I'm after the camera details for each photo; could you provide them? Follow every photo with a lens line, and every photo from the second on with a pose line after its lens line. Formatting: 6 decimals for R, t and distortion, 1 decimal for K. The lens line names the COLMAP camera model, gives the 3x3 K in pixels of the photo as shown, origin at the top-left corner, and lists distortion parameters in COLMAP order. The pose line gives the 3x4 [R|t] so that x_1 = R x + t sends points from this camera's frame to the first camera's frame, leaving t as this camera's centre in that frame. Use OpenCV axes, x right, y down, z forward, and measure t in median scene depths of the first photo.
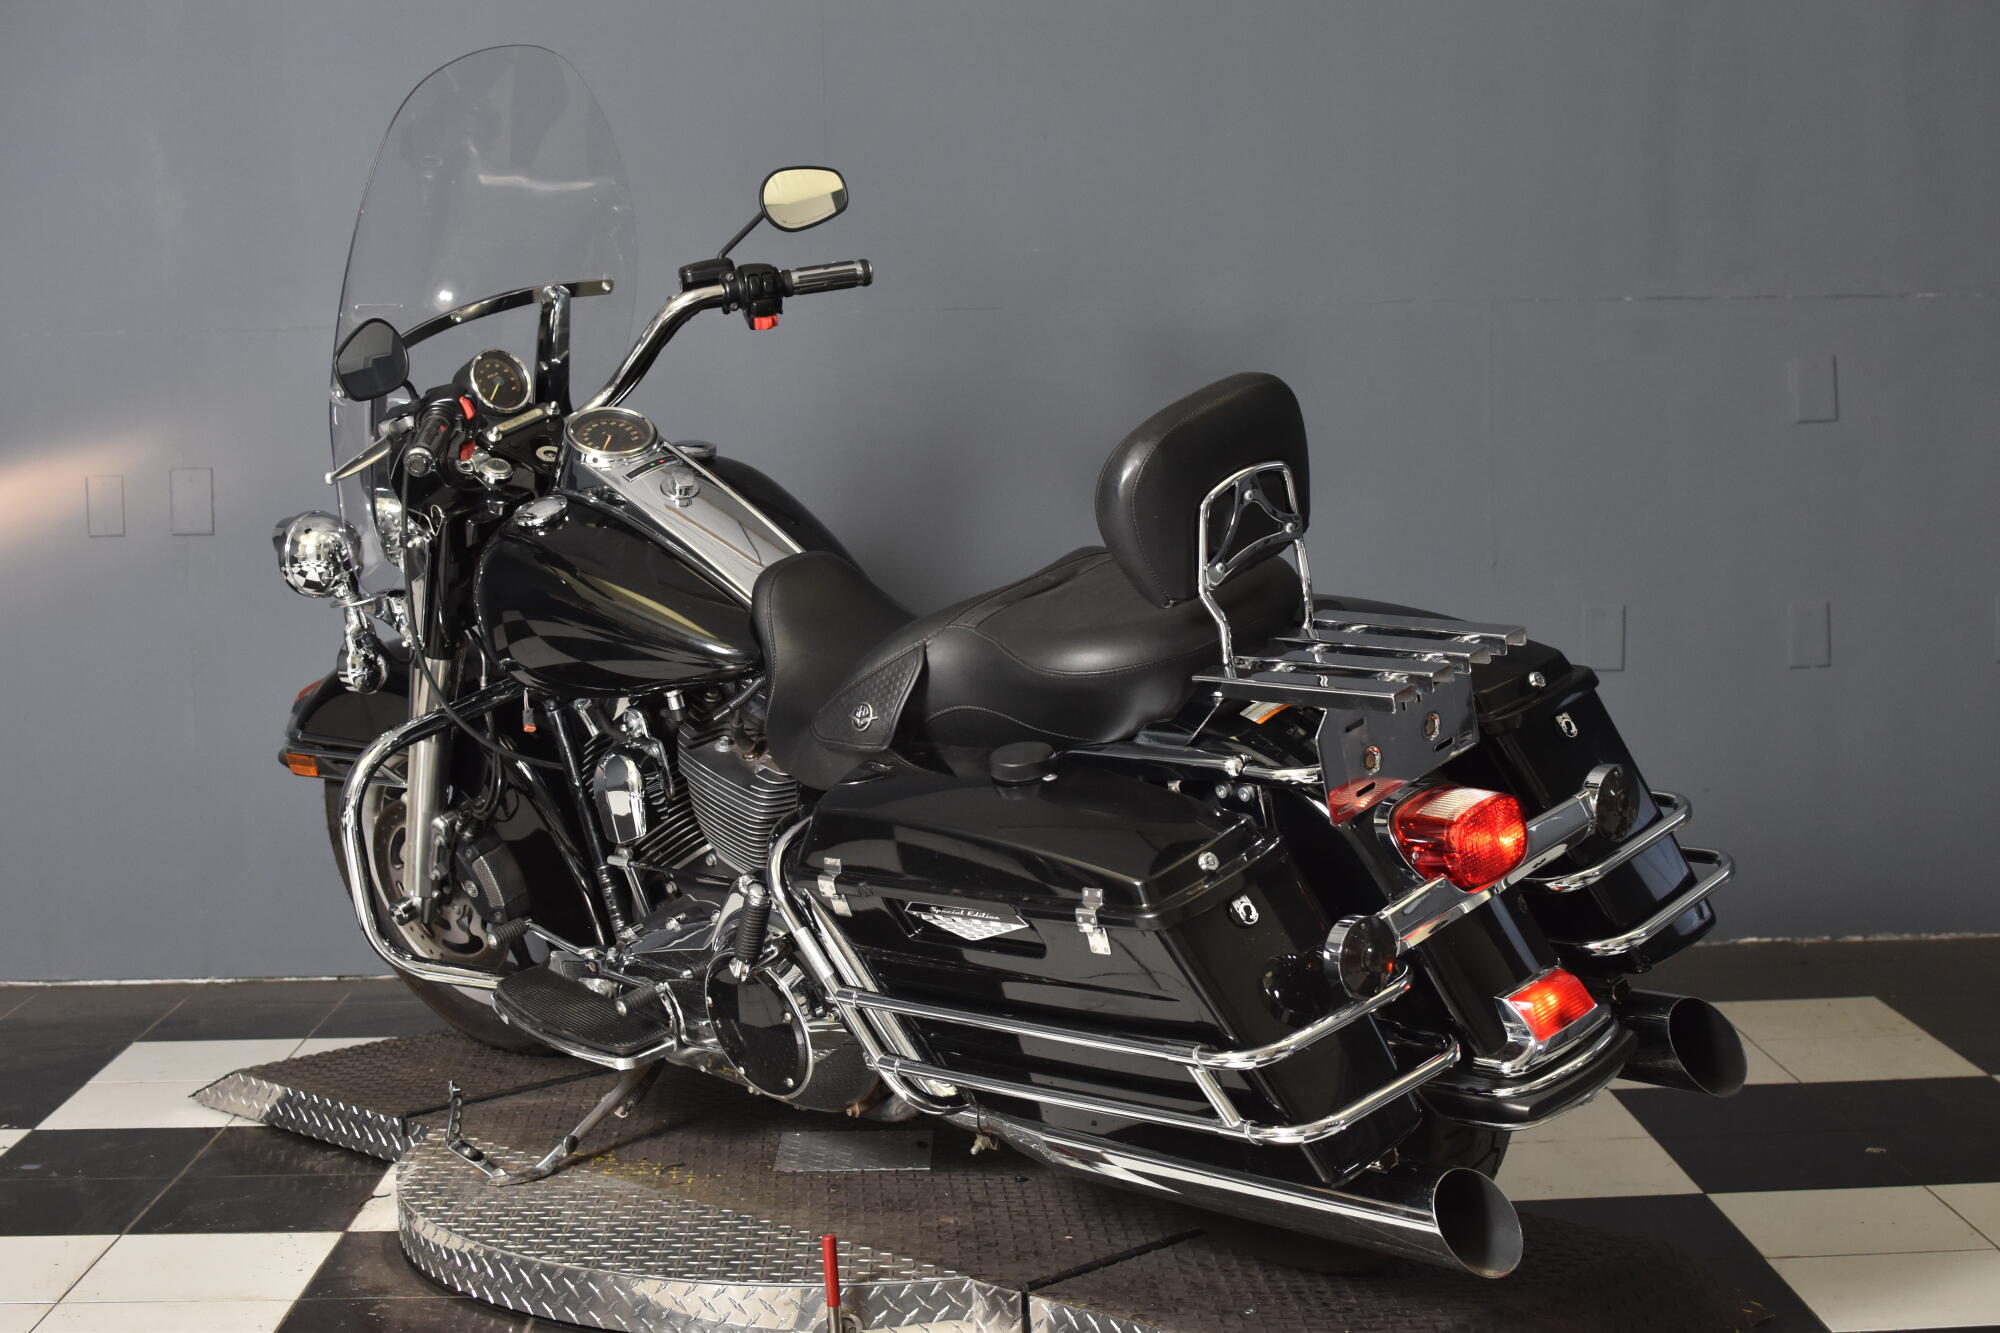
lens RADIAL K [[3025.0, 0, 1000.0], [0, 3025.0, 666.5], [0, 0, 1]] dist [-0.188731, 0.148653]
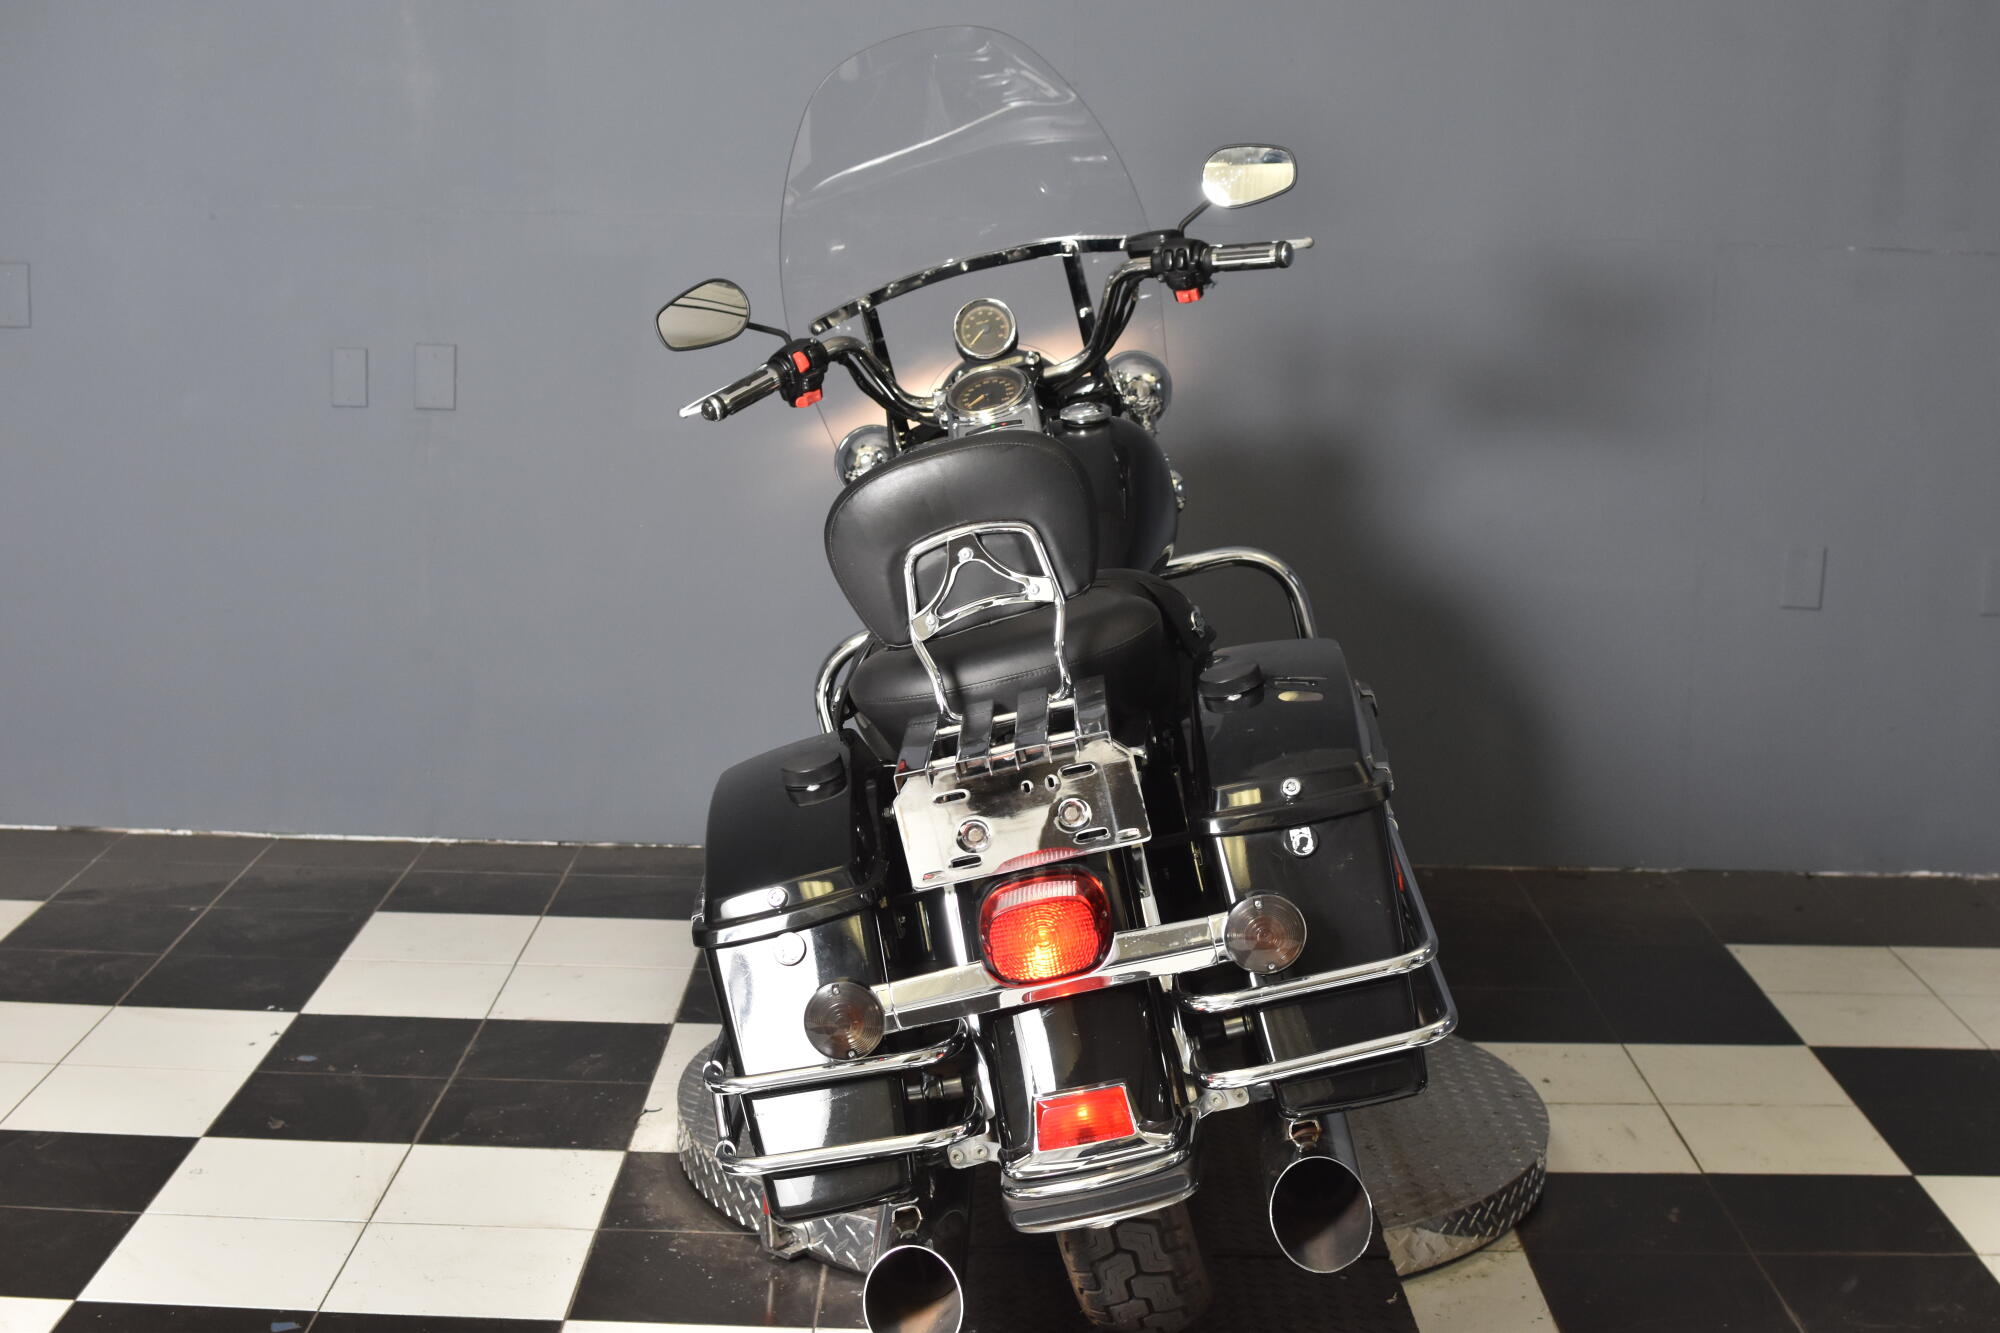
lens RADIAL K [[3025.0, 0, 1000.0], [0, 3025.0, 666.5], [0, 0, 1]] dist [-0.188731, 0.148653]
pose [[0.998615, 0.049795, -0.016971, -0.067665], [-0.048100, 0.994888, 0.088799, -0.069720], [0.021306, -0.087860, 0.995905, -0.032674]]
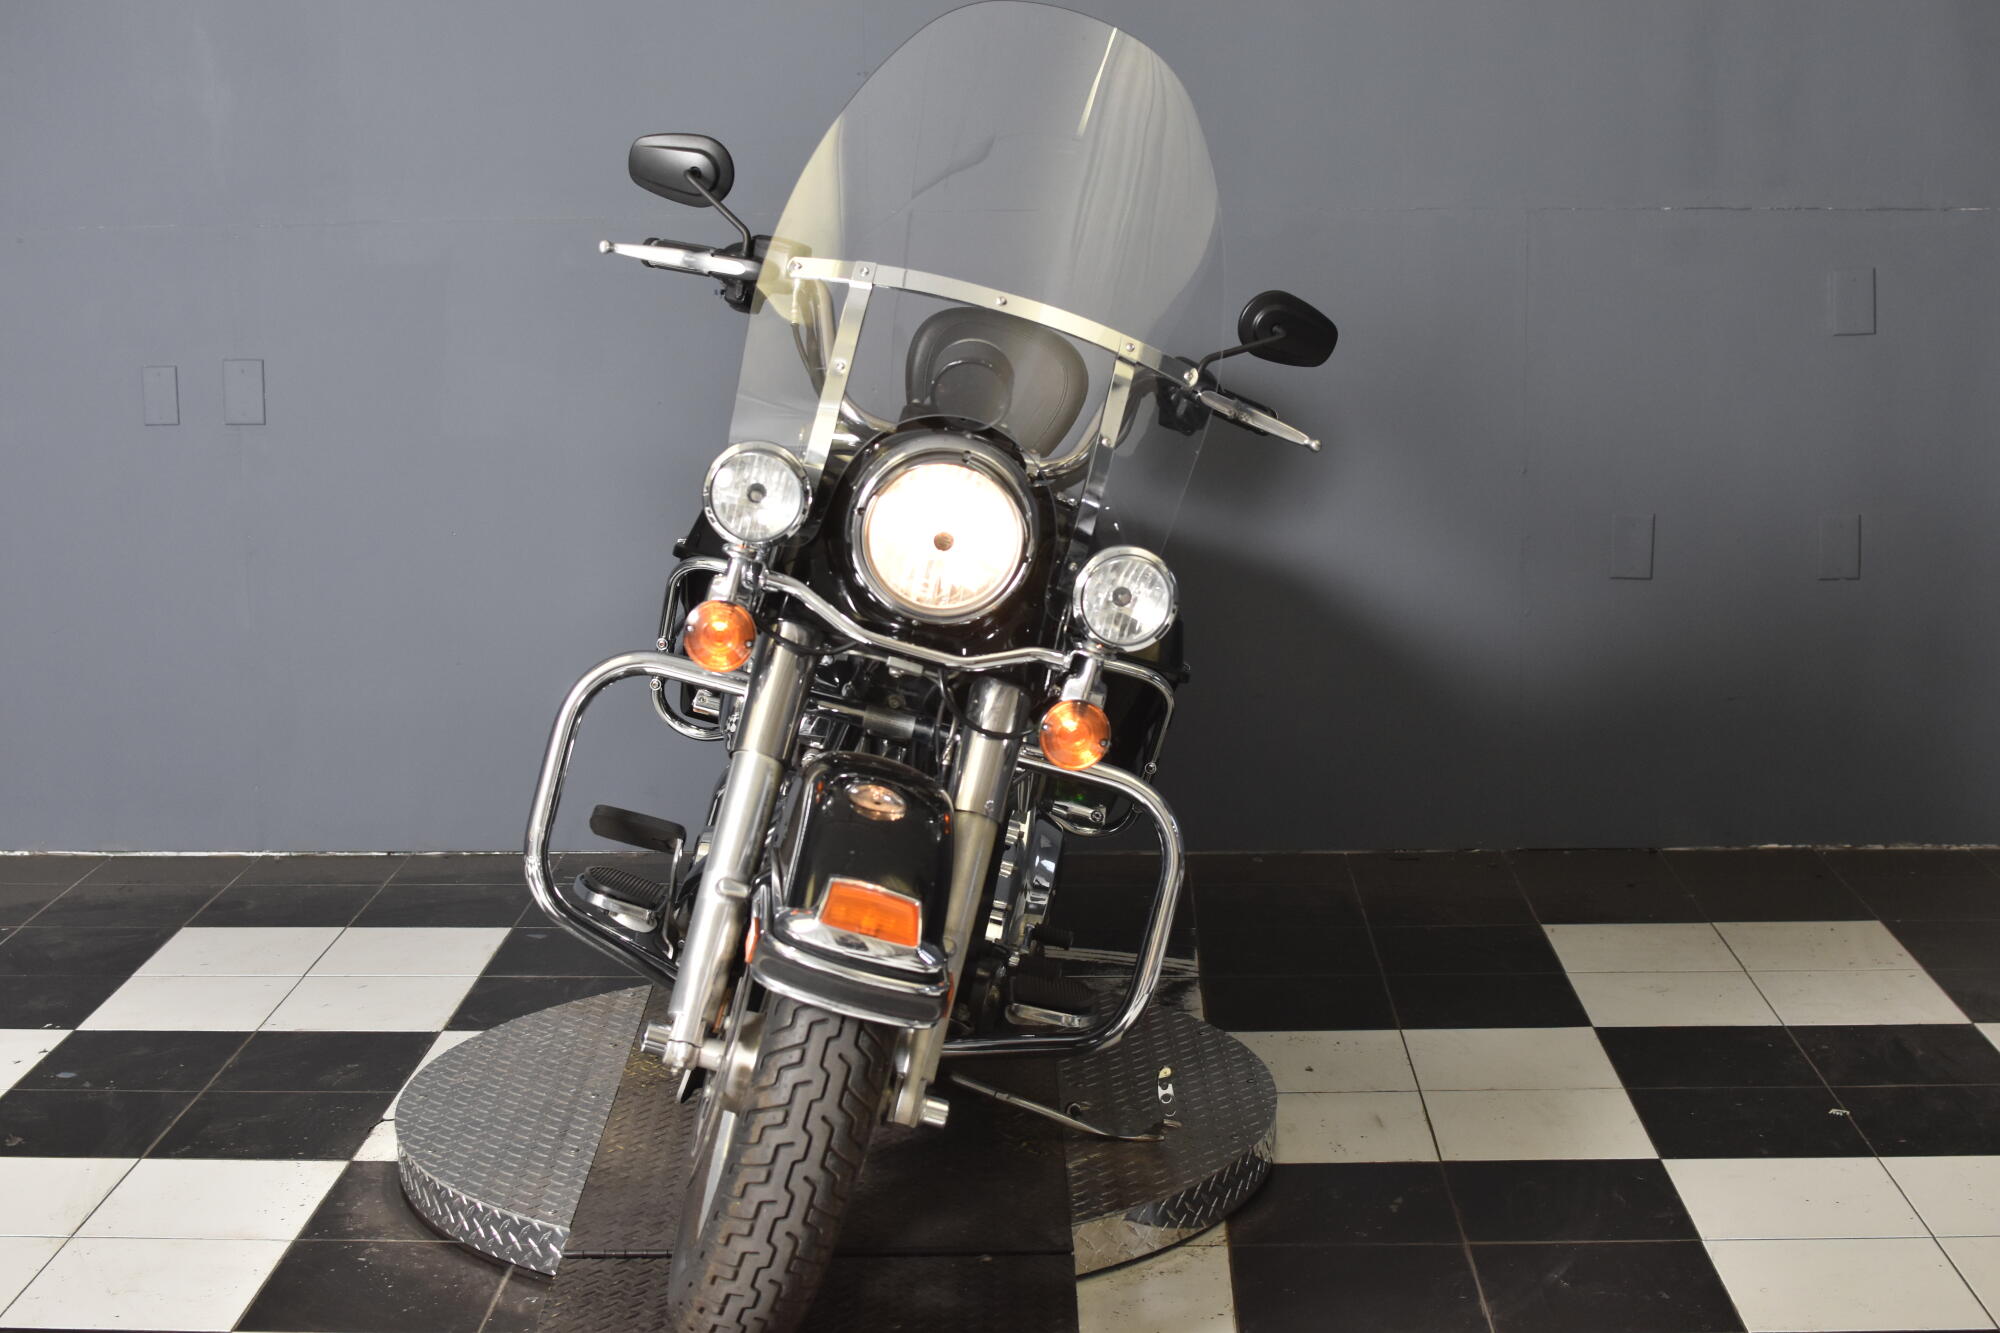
lens RADIAL K [[3025.0, 0, 1000.0], [0, 3025.0, 666.5], [0, 0, 1]] dist [-0.188731, 0.148653]
pose [[0.998571, 0.018740, -0.050054, 0.050075], [-0.014138, 0.995773, 0.090754, -0.070933], [0.051543, -0.089917, 0.994615, -0.016123]]
